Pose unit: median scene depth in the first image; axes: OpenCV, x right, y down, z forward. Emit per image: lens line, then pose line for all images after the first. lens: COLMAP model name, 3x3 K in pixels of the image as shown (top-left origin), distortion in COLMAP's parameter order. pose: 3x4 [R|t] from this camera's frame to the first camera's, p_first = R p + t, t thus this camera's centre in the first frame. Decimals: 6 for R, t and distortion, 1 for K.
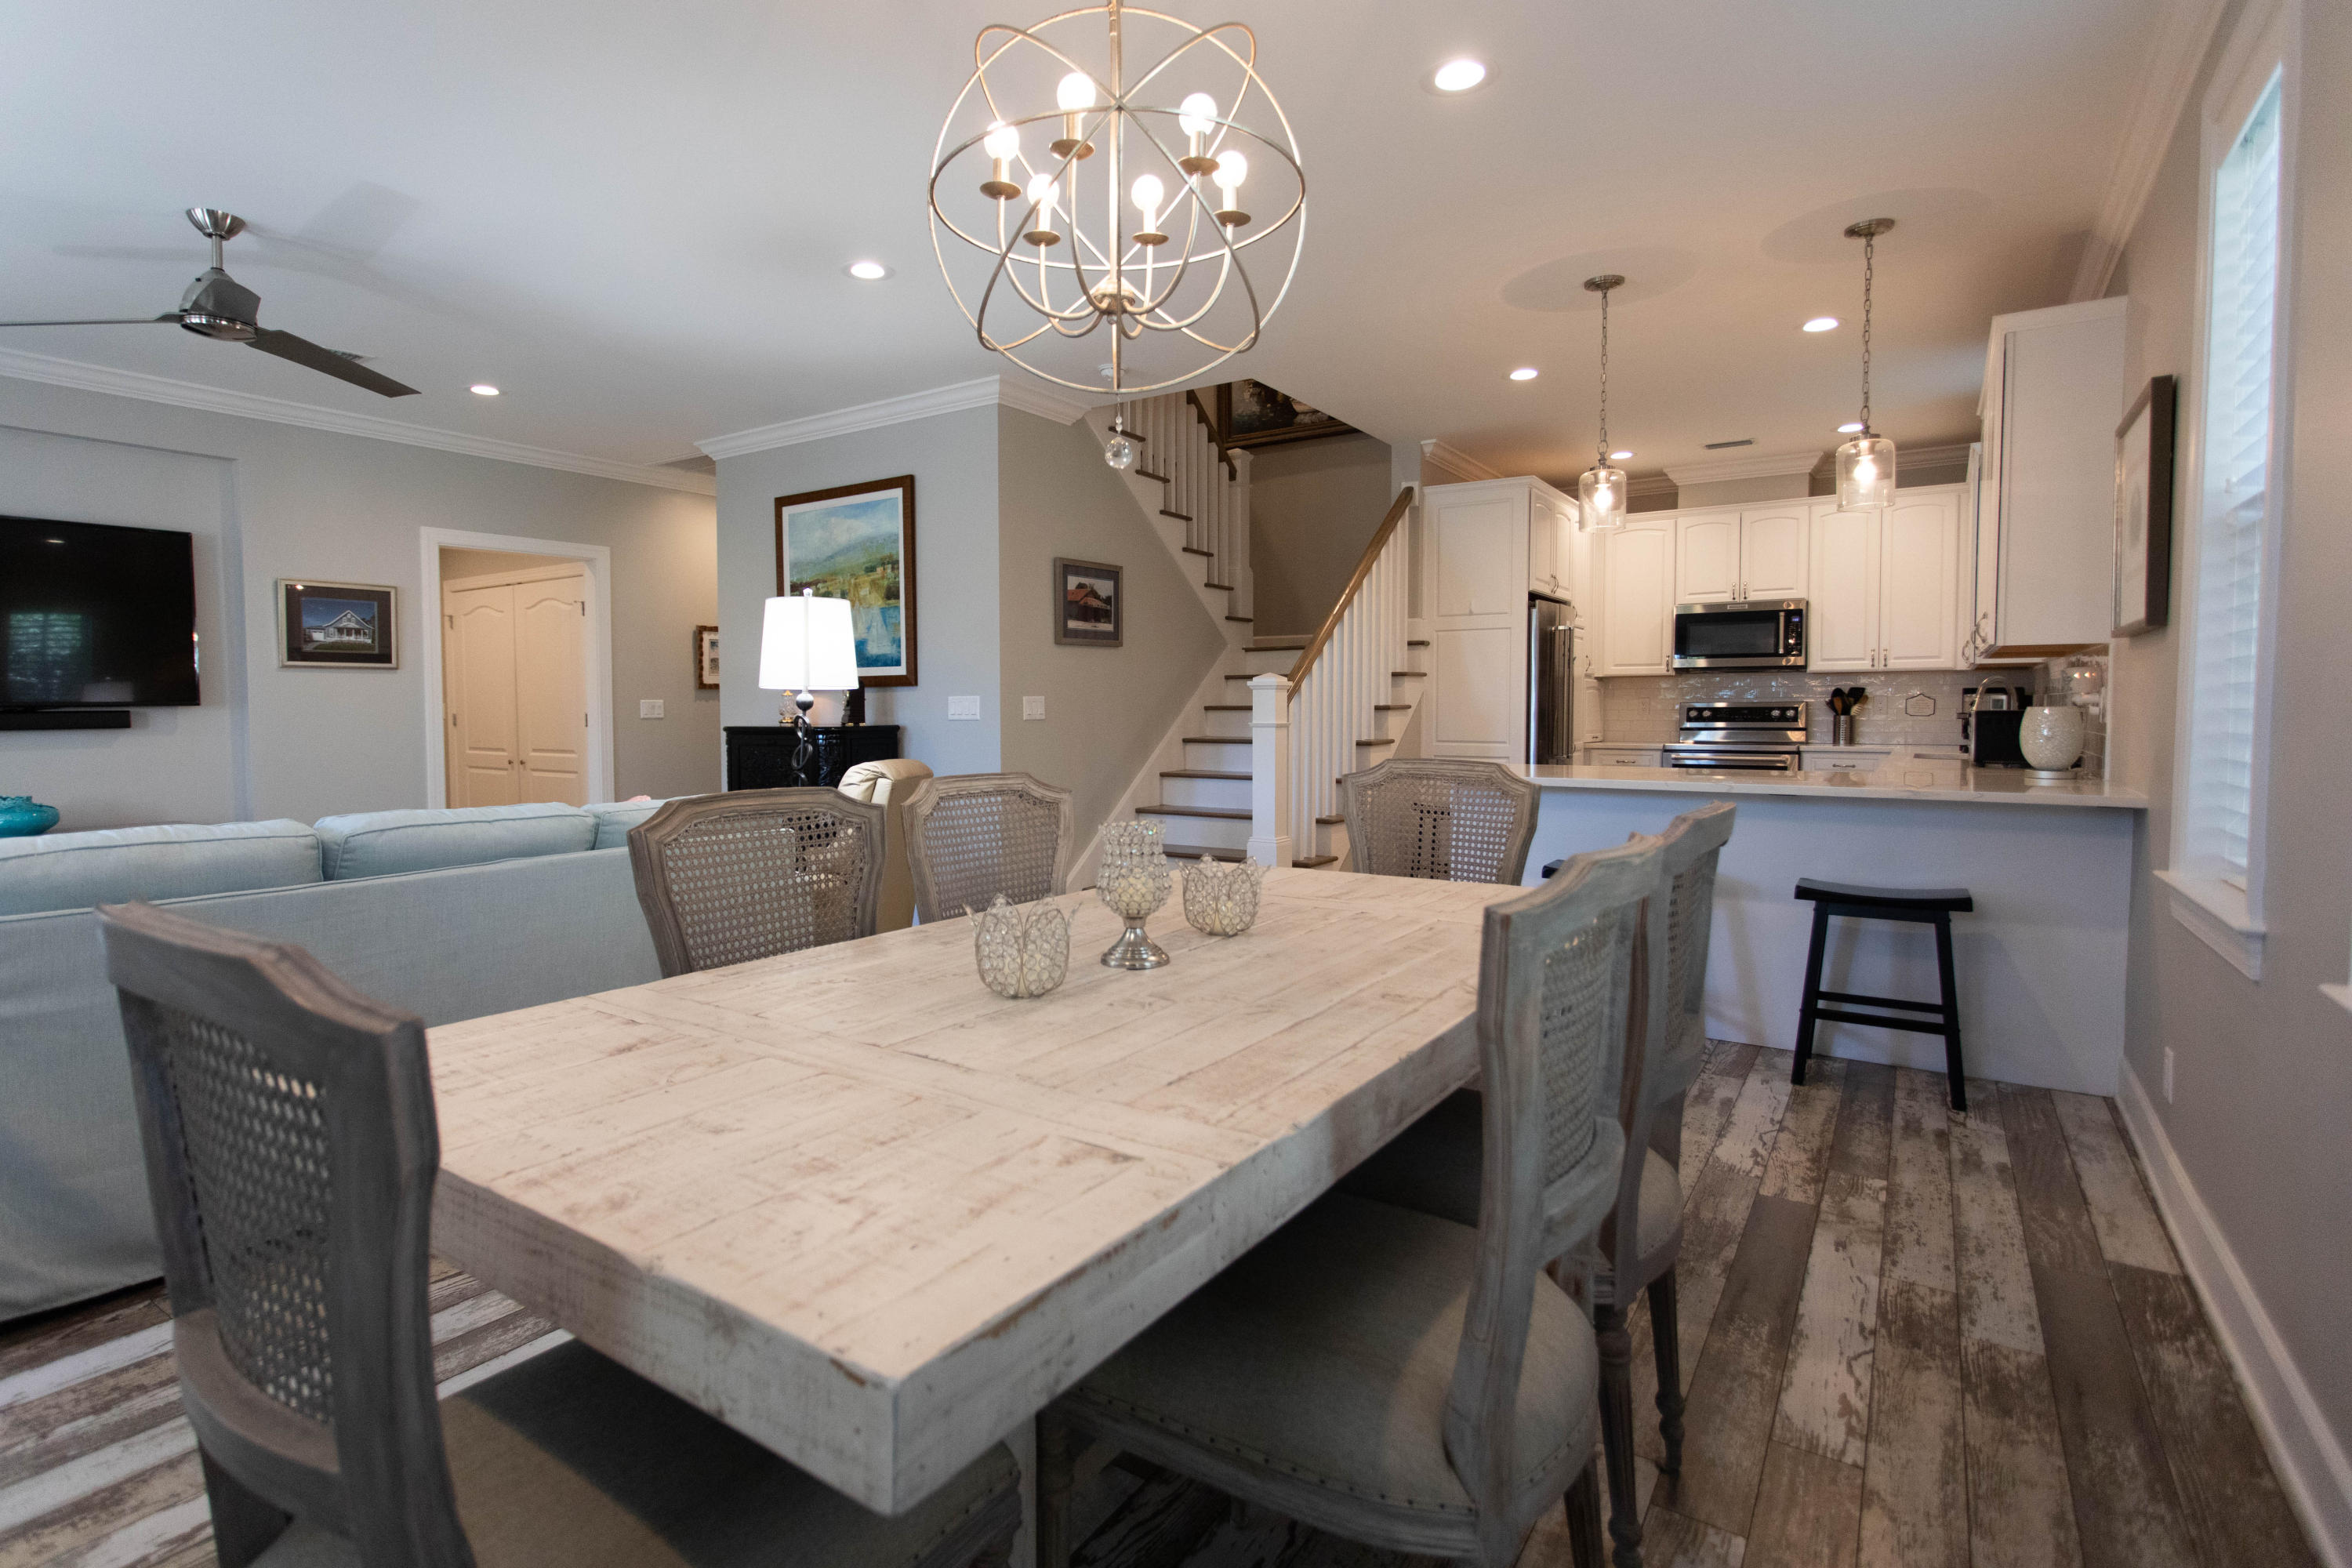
lens RADIAL K [[1140.9, 0, 1111.3], [0, 1140.9, 758.5], [0, 0, 1]] dist [0.002417, -0.000021]
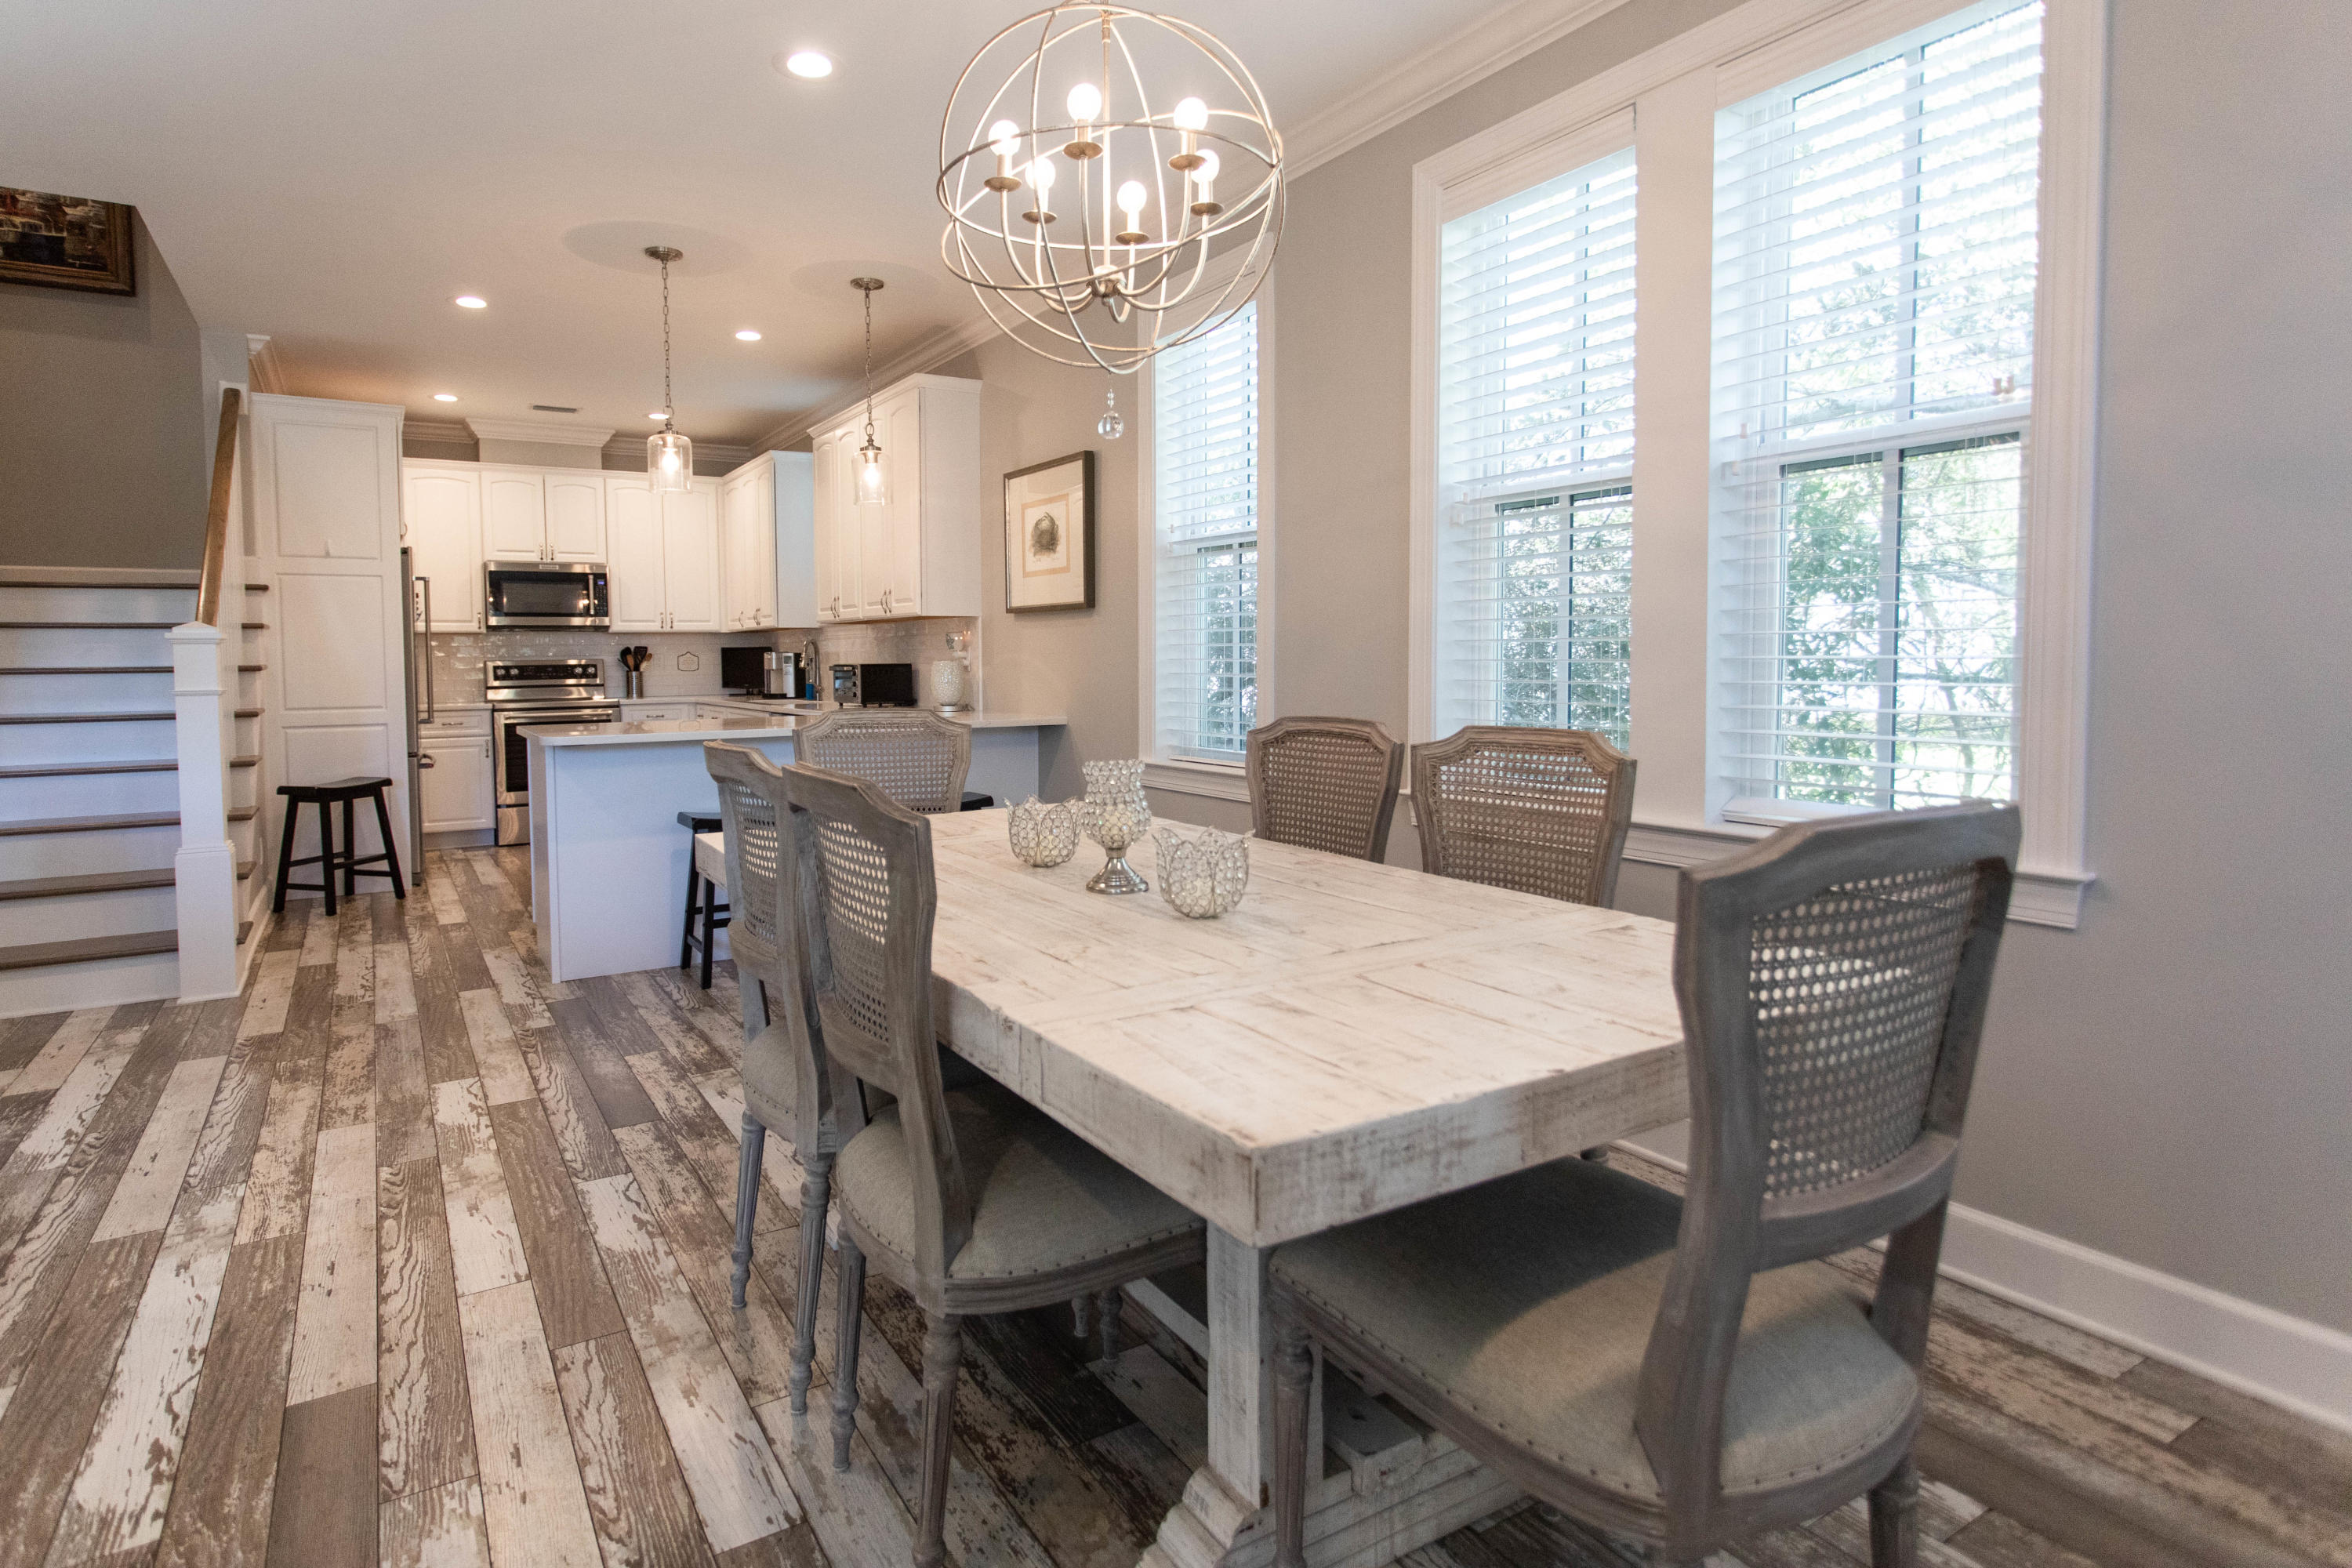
lens RADIAL K [[1209.6, 0, 1056.7], [0, 1209.6, 712.9], [0, 0, 1]] dist [0.001981, -0.000210]
pose [[0.426212, -0.044439, 0.903531, -0.258075], [0.051695, 0.998357, 0.024717, -0.005535], [-0.903145, 0.036173, 0.427809, 0.133986]]
